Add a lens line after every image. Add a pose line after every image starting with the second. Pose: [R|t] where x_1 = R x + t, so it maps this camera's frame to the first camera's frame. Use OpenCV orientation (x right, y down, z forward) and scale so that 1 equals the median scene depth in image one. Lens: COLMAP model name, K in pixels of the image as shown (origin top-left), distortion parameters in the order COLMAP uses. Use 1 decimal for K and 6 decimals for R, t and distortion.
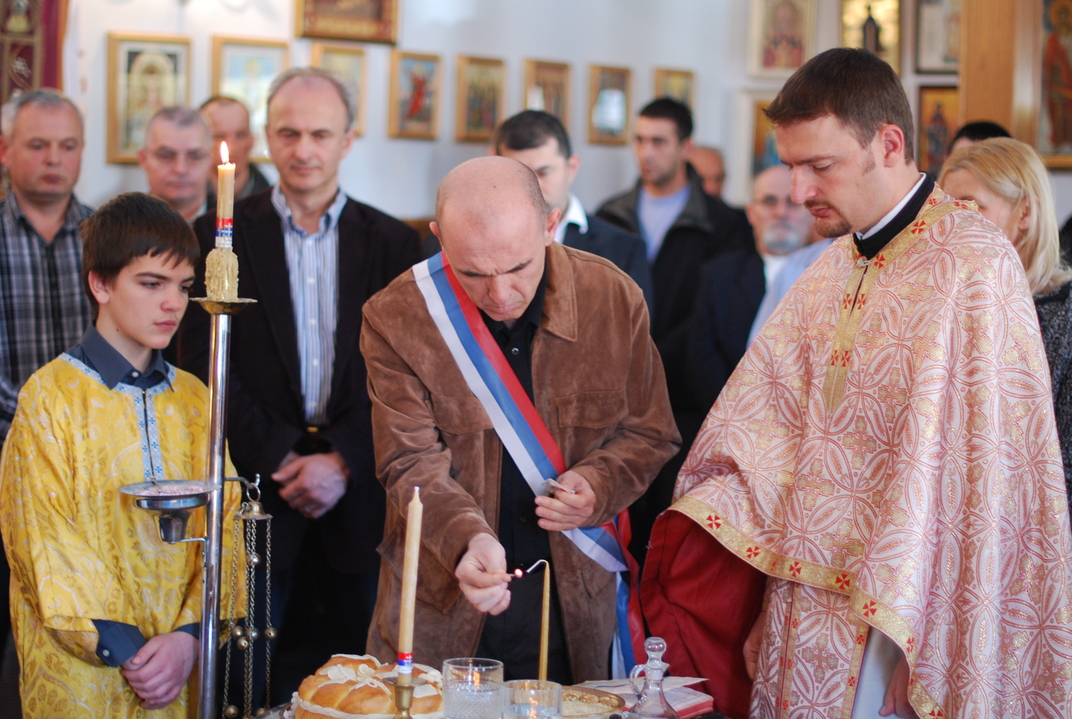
lens RADIAL K [[2384.4, 0, 536.0], [0, 2384.4, 359.5], [0, 0, 1]] dist [-0.154952, 0.060541]
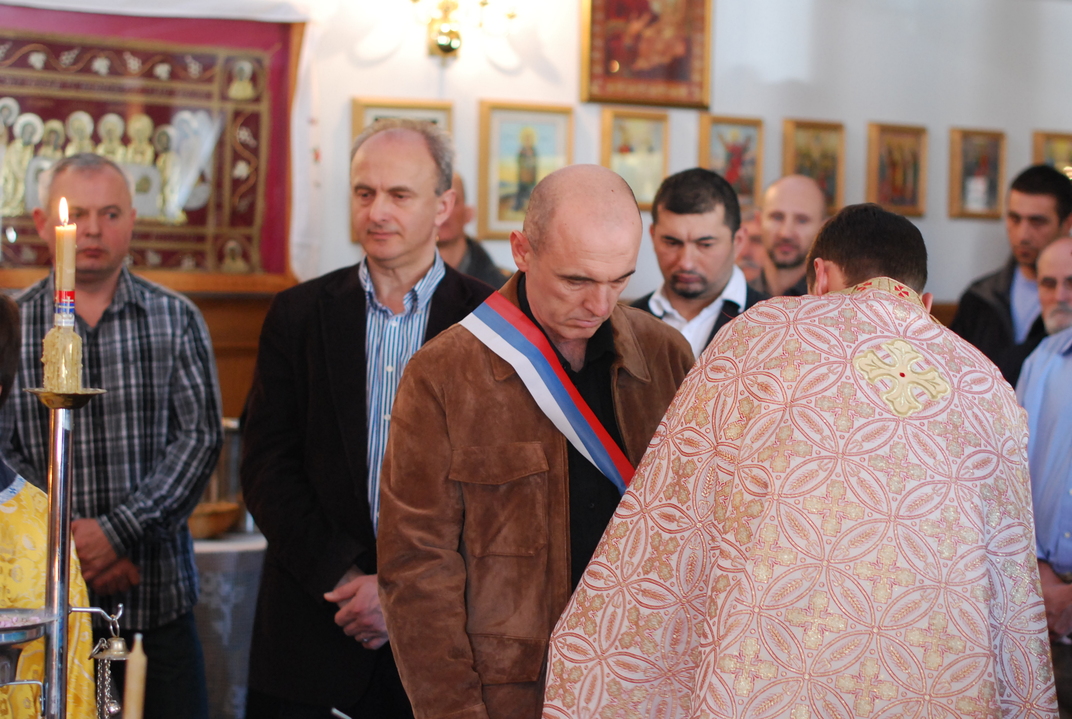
lens RADIAL K [[2319.1, 0, 536.0], [0, 2319.1, 359.5], [0, 0, 1]] dist [-0.114294, -0.304497]
pose [[0.958347, 0.003416, -0.285586, 0.248124], [-0.014484, 0.999223, -0.036653, -0.008883], [0.285239, 0.039263, 0.957652, 0.282356]]
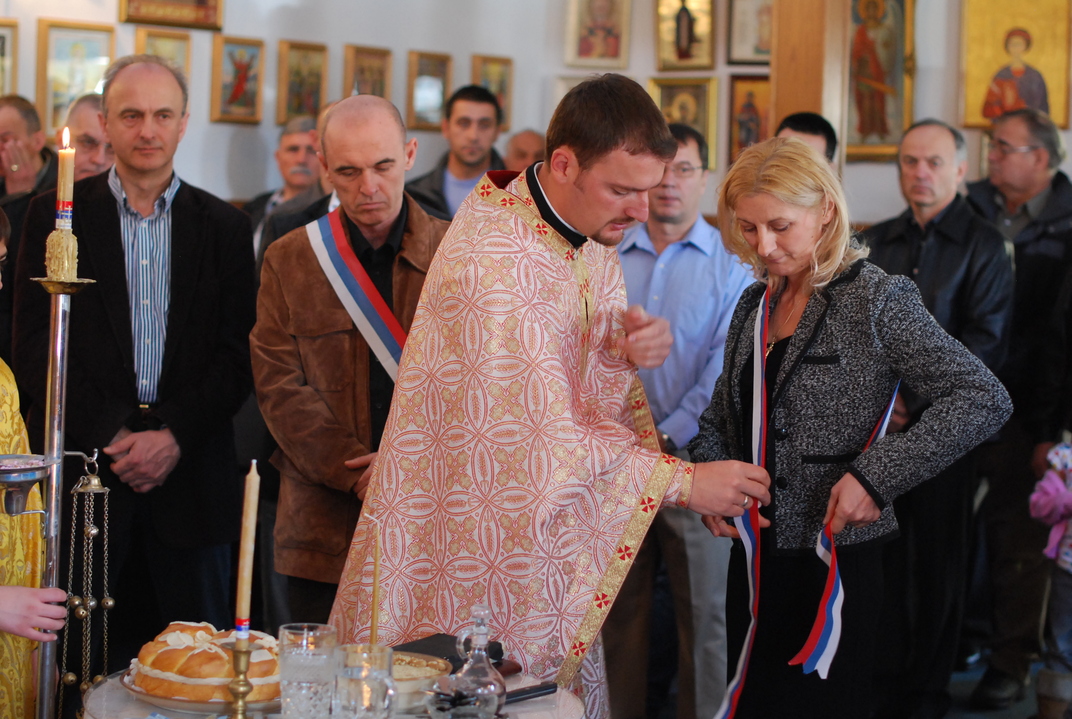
lens RADIAL K [[2384.4, 0, 536.0], [0, 2384.4, 359.5], [0, 0, 1]] dist [-0.154952, 0.060541]
pose [[0.996809, 0.004064, 0.079716, -0.008603], [-0.004647, 0.999964, 0.007125, 0.001168], [-0.079684, -0.007472, 0.996792, -0.041854]]
